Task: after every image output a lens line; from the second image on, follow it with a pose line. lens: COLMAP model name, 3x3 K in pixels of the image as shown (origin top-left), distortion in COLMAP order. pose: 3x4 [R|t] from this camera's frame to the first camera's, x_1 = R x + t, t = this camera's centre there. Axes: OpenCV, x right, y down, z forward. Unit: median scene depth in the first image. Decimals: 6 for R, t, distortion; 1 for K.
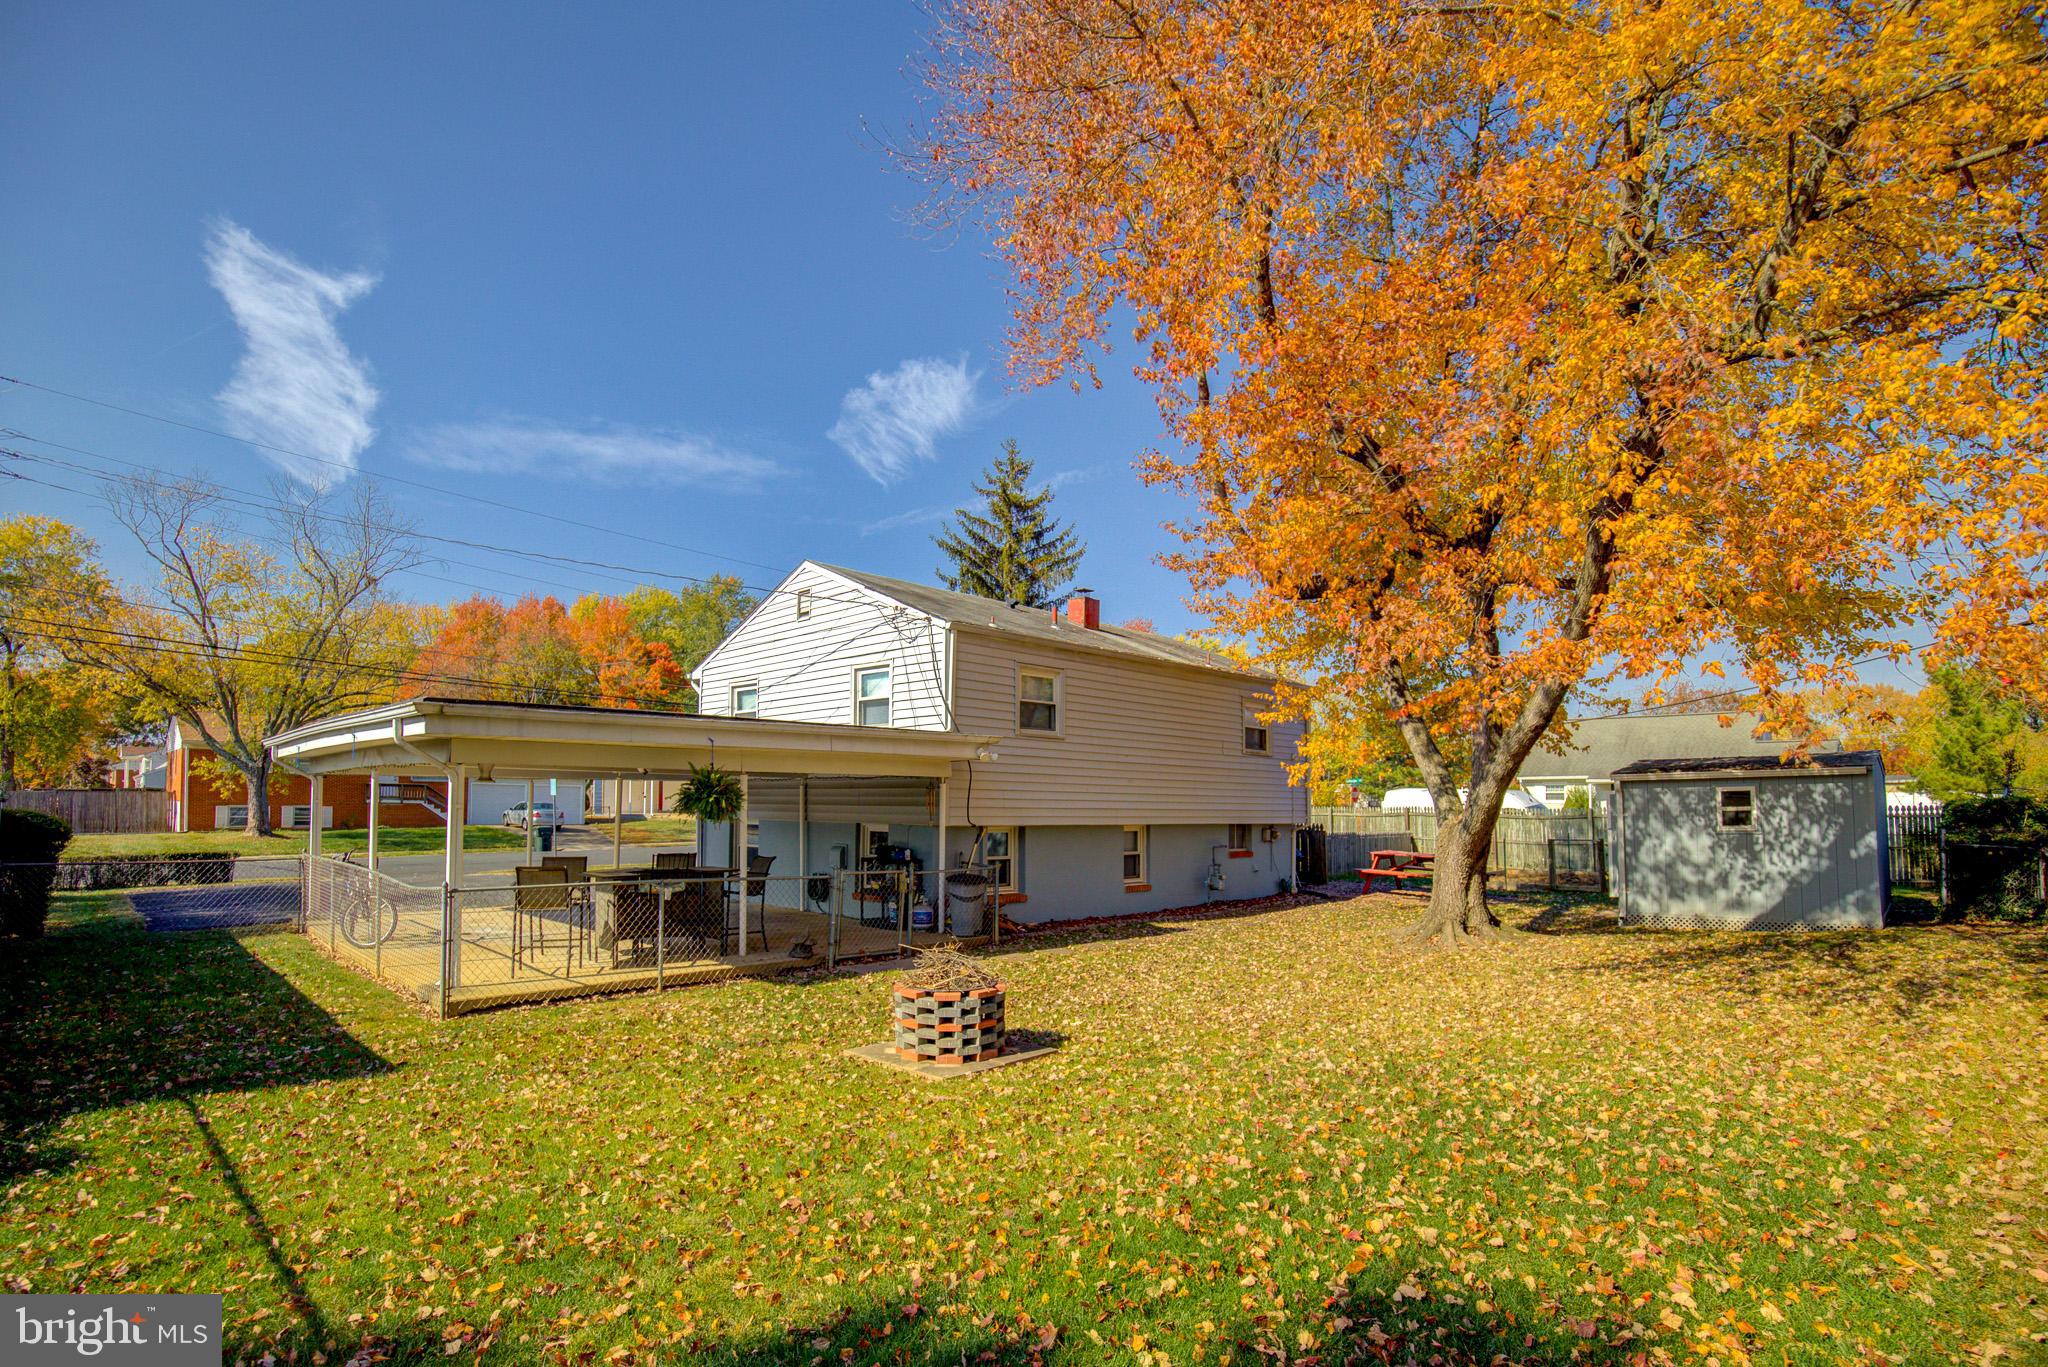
lens RADIAL K [[936.1, 0, 1015.0], [0, 936.1, 756.0], [0, 0, 1]] dist [-0.002957, -0.000971]
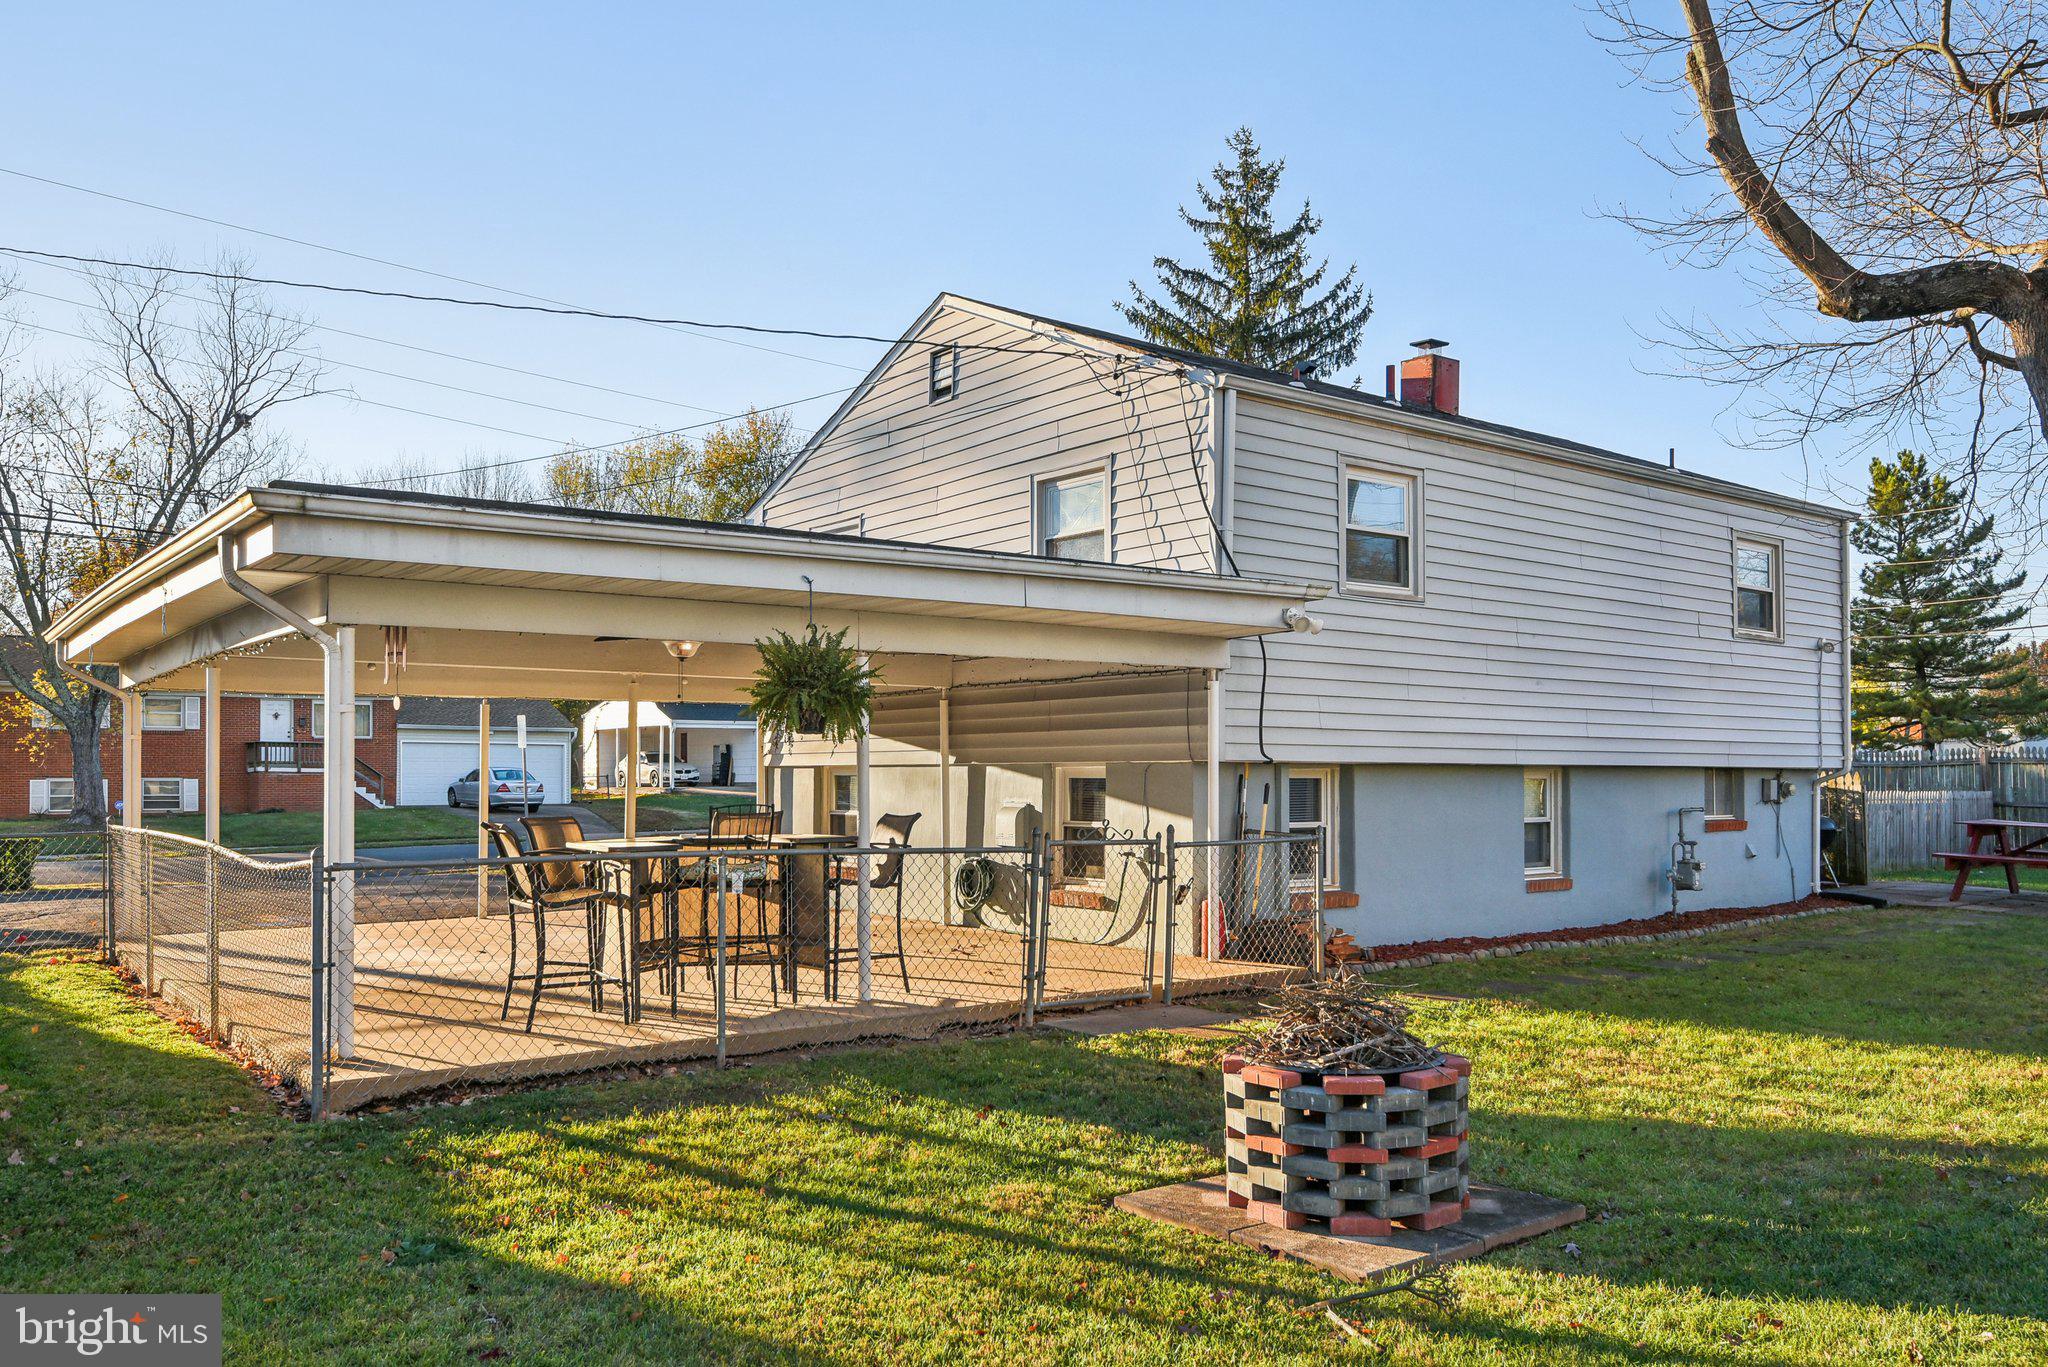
lens RADIAL K [[1510.2, 0, 1024.0], [0, 1510.2, 683.5], [0, 0, 1]] dist [0.034770, -0.000637]
pose [[0.990257, -0.025209, -0.136950, -0.049983], [0.024833, 0.999682, -0.004454, 0.023823], [0.137019, 0.001010, 0.990568, 0.097024]]
